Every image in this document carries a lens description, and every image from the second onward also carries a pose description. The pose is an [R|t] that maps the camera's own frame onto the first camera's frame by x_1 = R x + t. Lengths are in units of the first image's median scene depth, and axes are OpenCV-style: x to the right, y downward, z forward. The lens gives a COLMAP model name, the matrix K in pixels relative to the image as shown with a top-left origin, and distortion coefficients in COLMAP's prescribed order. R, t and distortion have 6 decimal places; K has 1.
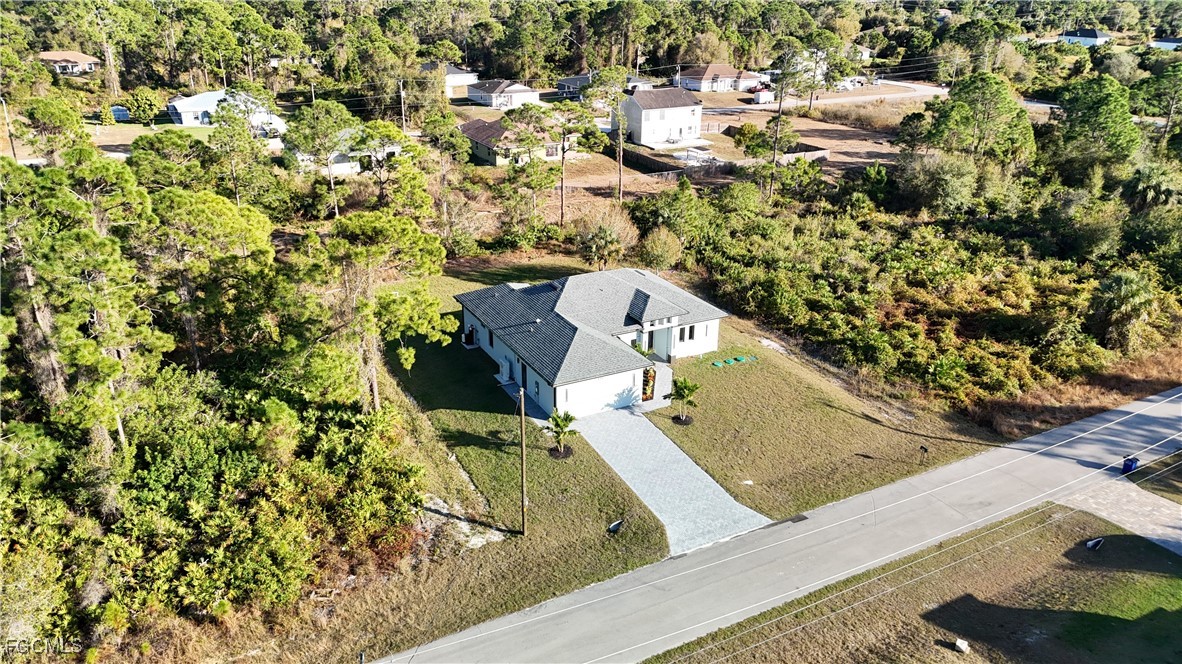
lens RADIAL K [[839.9, 0, 582.7], [0, 839.9, 321.8], [0, 0, 1]] dist [0.087411, -0.001938]
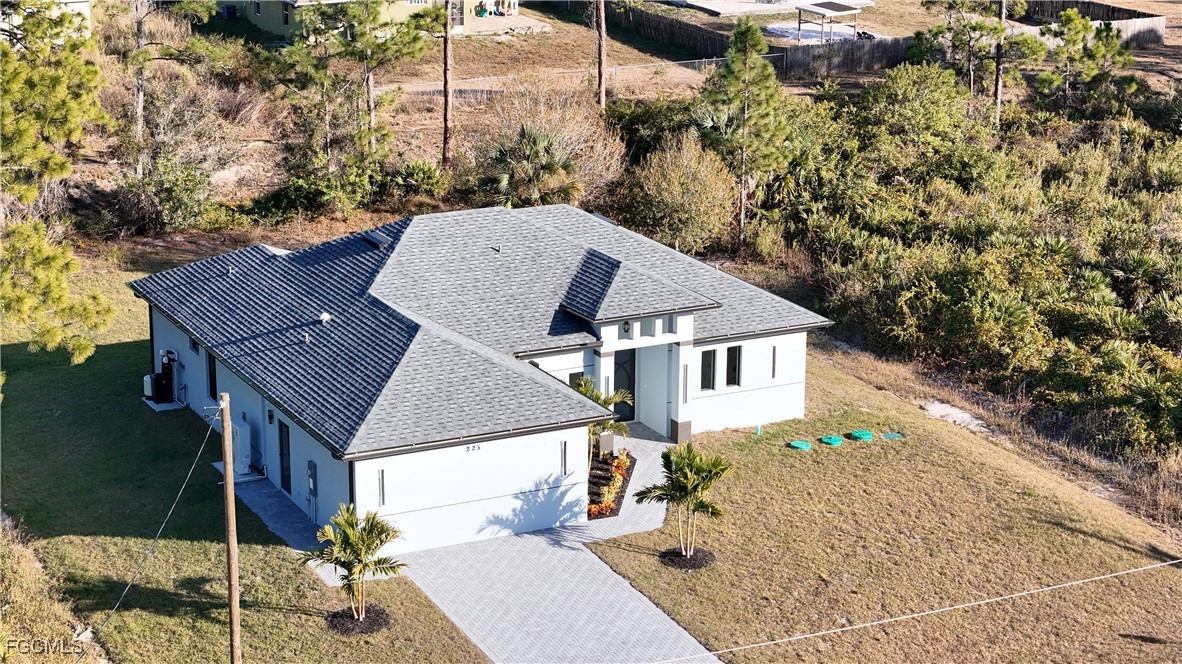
lens RADIAL K [[2303.7, 0, 592.4], [0, 2303.7, 334.7], [0, 0, 1]] dist [-0.167599, 0.000000]
pose [[0.999973, 0.002507, -0.006916, 0.071044], [-0.003244, 0.994060, -0.108788, 0.111682], [0.006602, 0.108808, 0.994041, -0.047645]]
